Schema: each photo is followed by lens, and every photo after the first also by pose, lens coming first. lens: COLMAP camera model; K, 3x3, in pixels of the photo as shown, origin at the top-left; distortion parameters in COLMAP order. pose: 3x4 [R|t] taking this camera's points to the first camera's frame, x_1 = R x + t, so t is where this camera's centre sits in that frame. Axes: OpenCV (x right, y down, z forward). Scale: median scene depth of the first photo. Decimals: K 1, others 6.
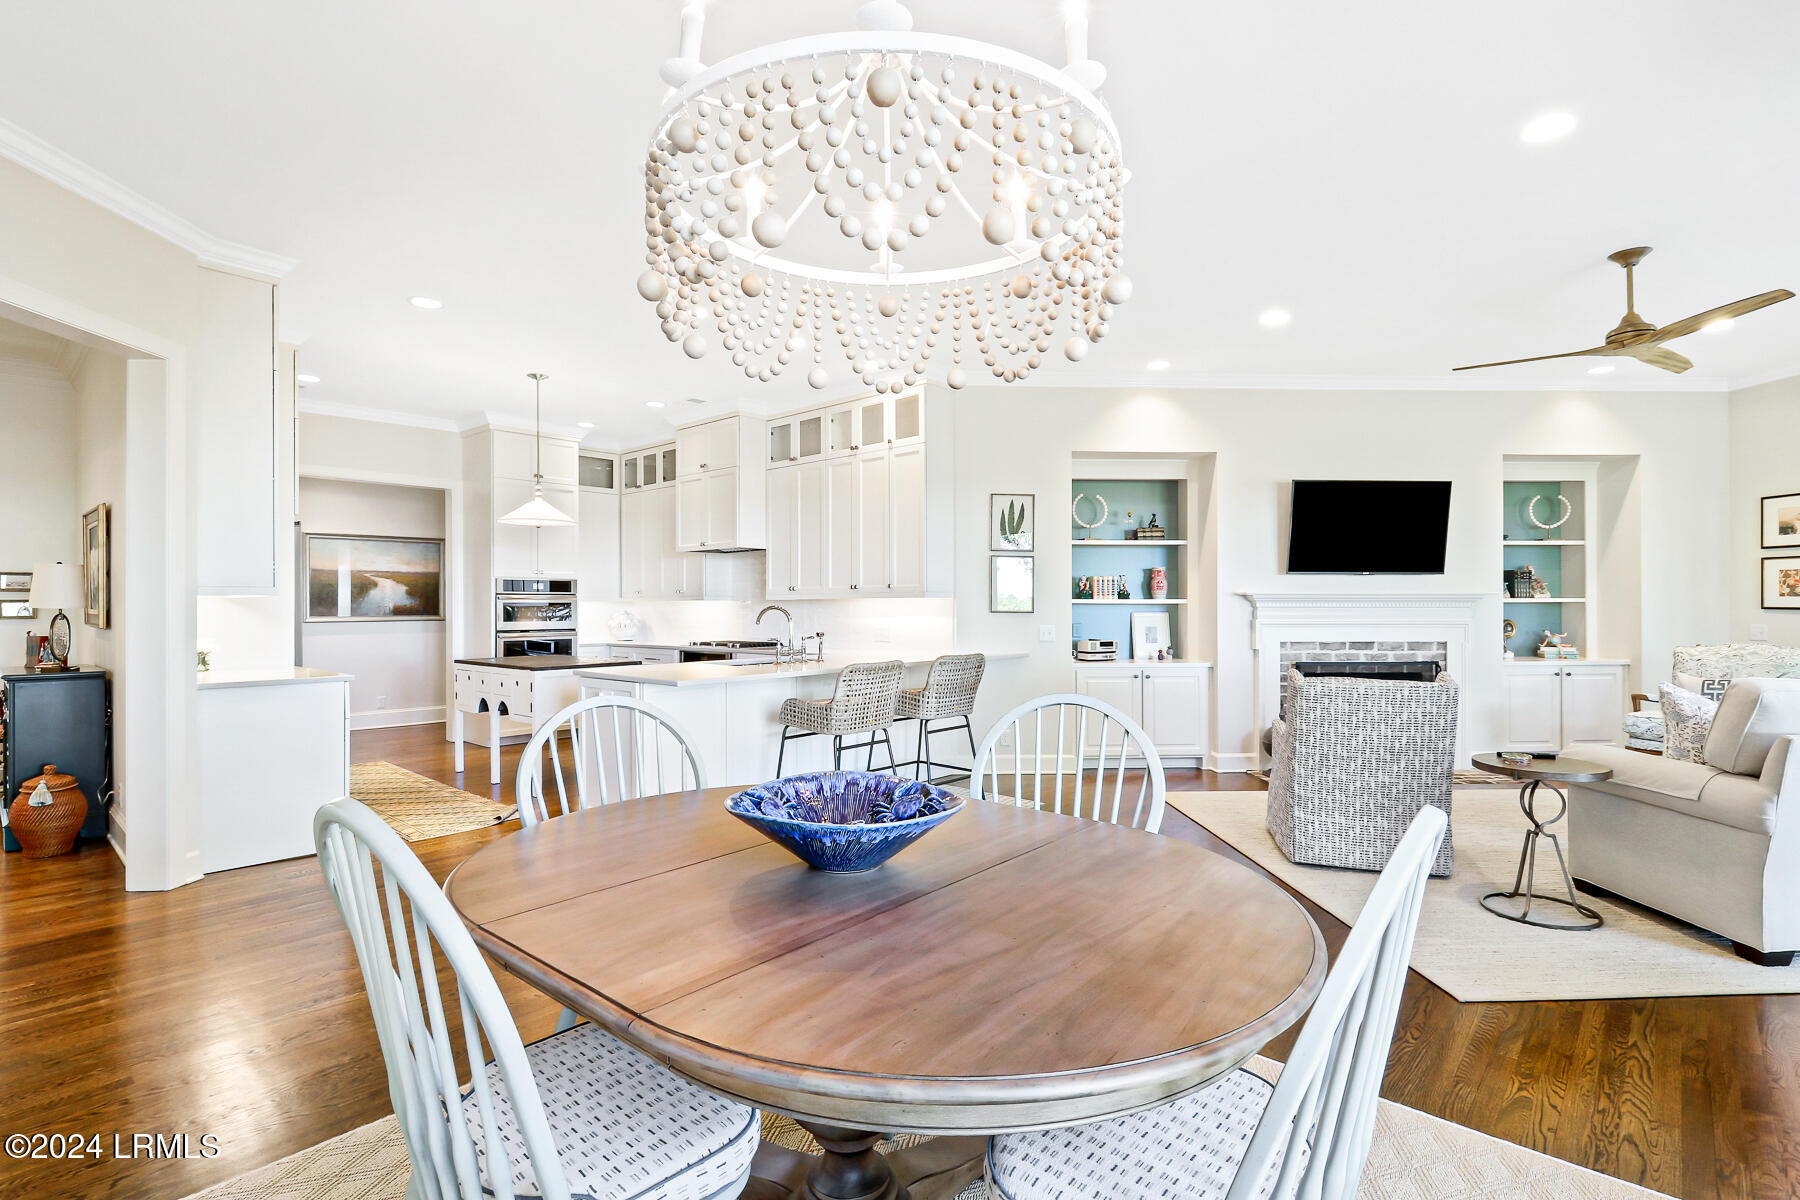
lens RADIAL K [[842.0, 0, 906.8], [0, 842.0, 598.0], [0, 0, 1]] dist [0.016567, -0.016902]
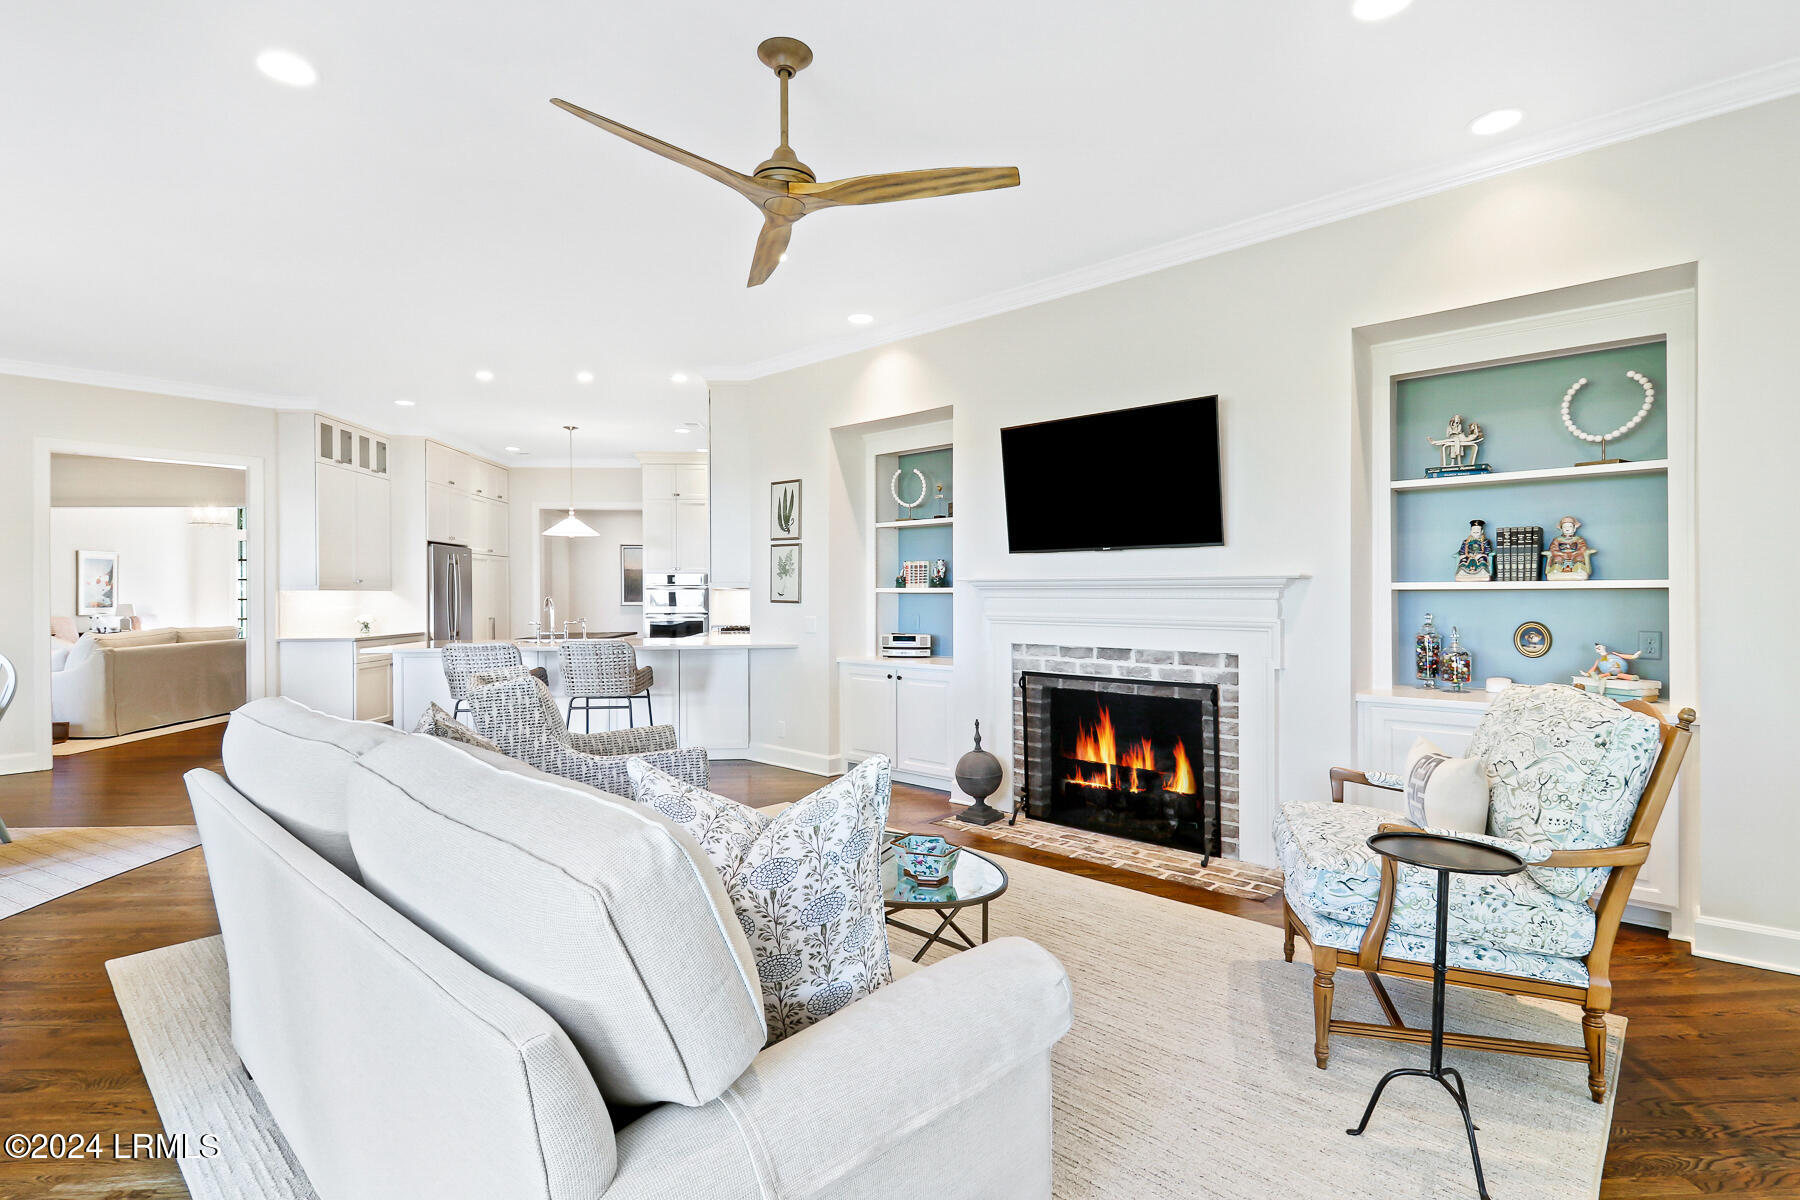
lens RADIAL K [[842.0, 0, 906.8], [0, 842.0, 598.0], [0, 0, 1]] dist [0.016567, -0.016902]
pose [[0.713477, 0.003669, -0.700669, 0.900811], [0.006819, 0.999903, 0.012180, 0.001358], [0.700645, -0.013468, 0.713383, 0.391335]]
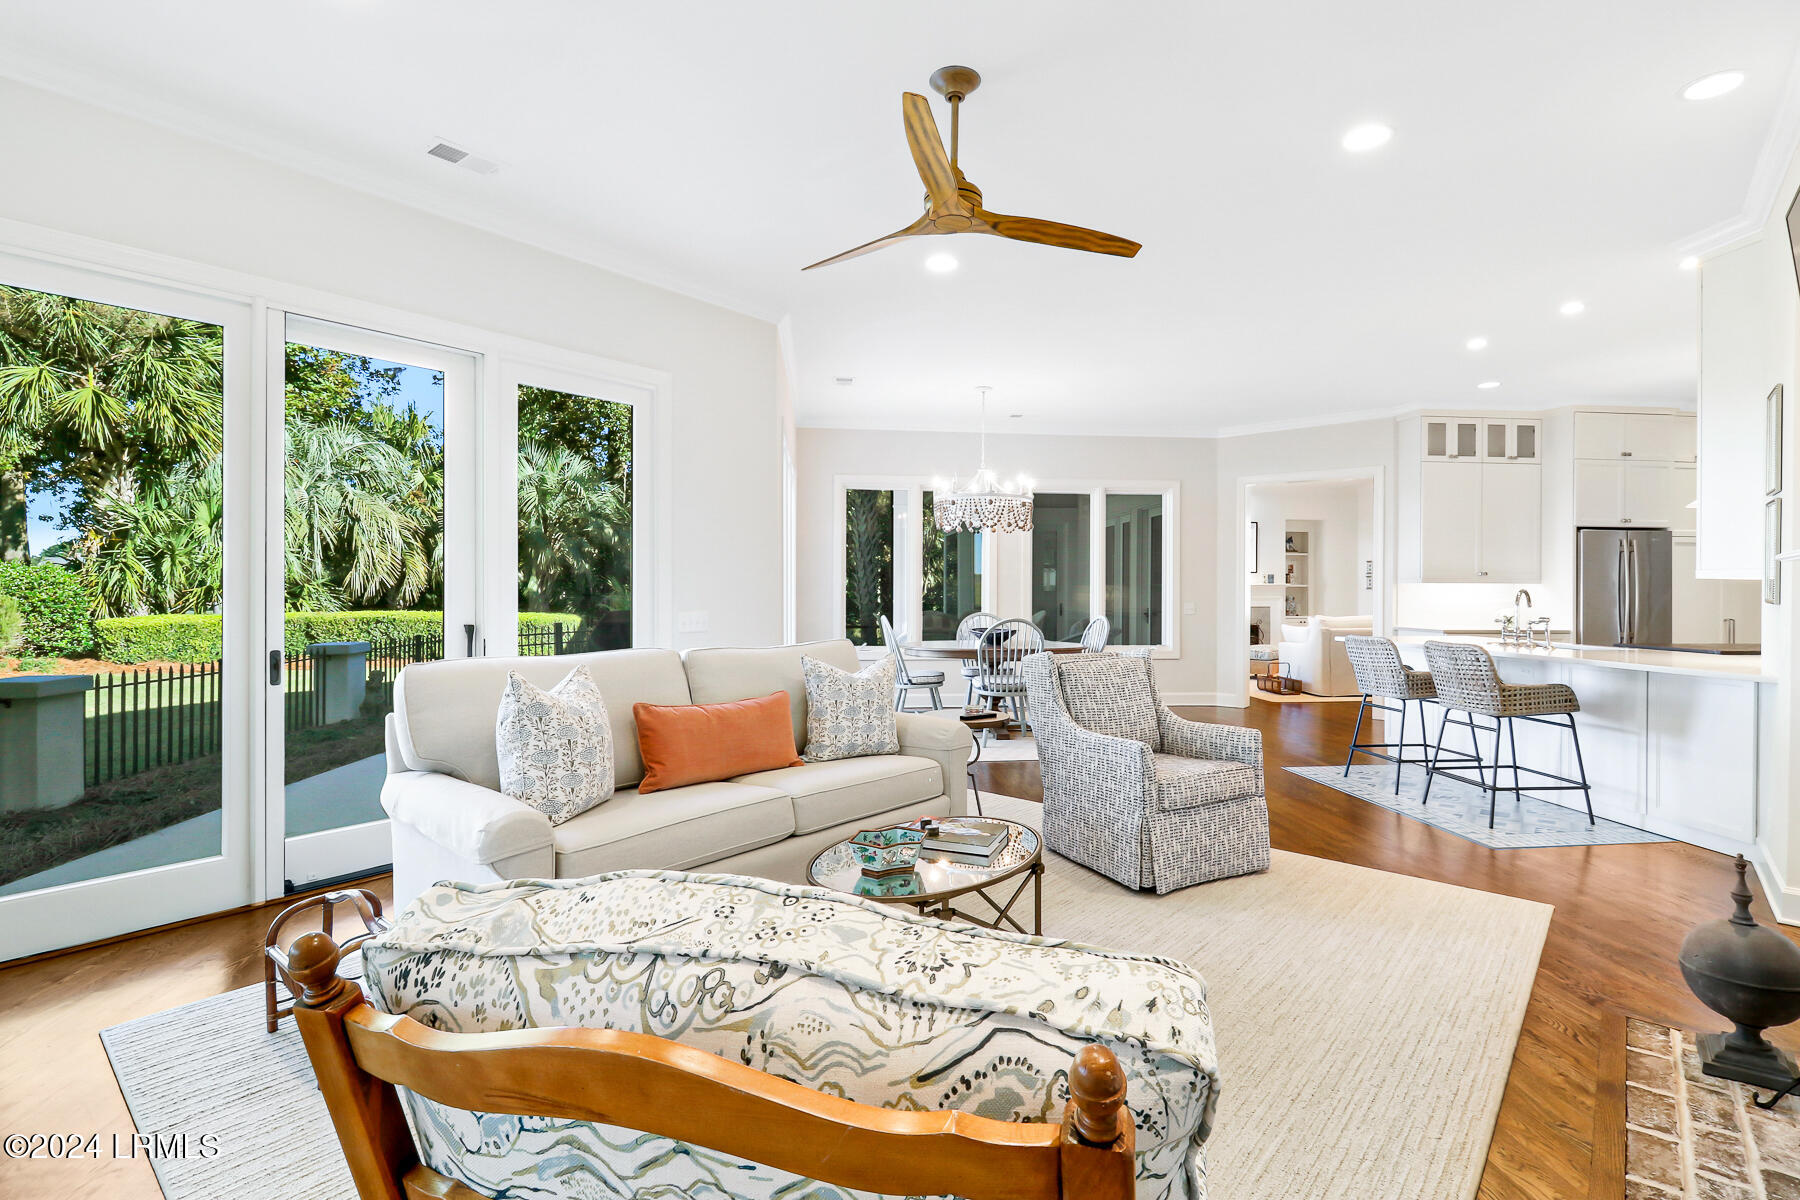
lens RADIAL K [[842.0, 0, 906.8], [0, 842.0, 598.0], [0, 0, 1]] dist [0.016567, -0.016902]
pose [[-0.698078, 0.009178, -0.715963, 0.916723], [0.003786, 0.999951, 0.009128, 0.007453], [0.716012, 0.003661, -0.698078, 1.026241]]
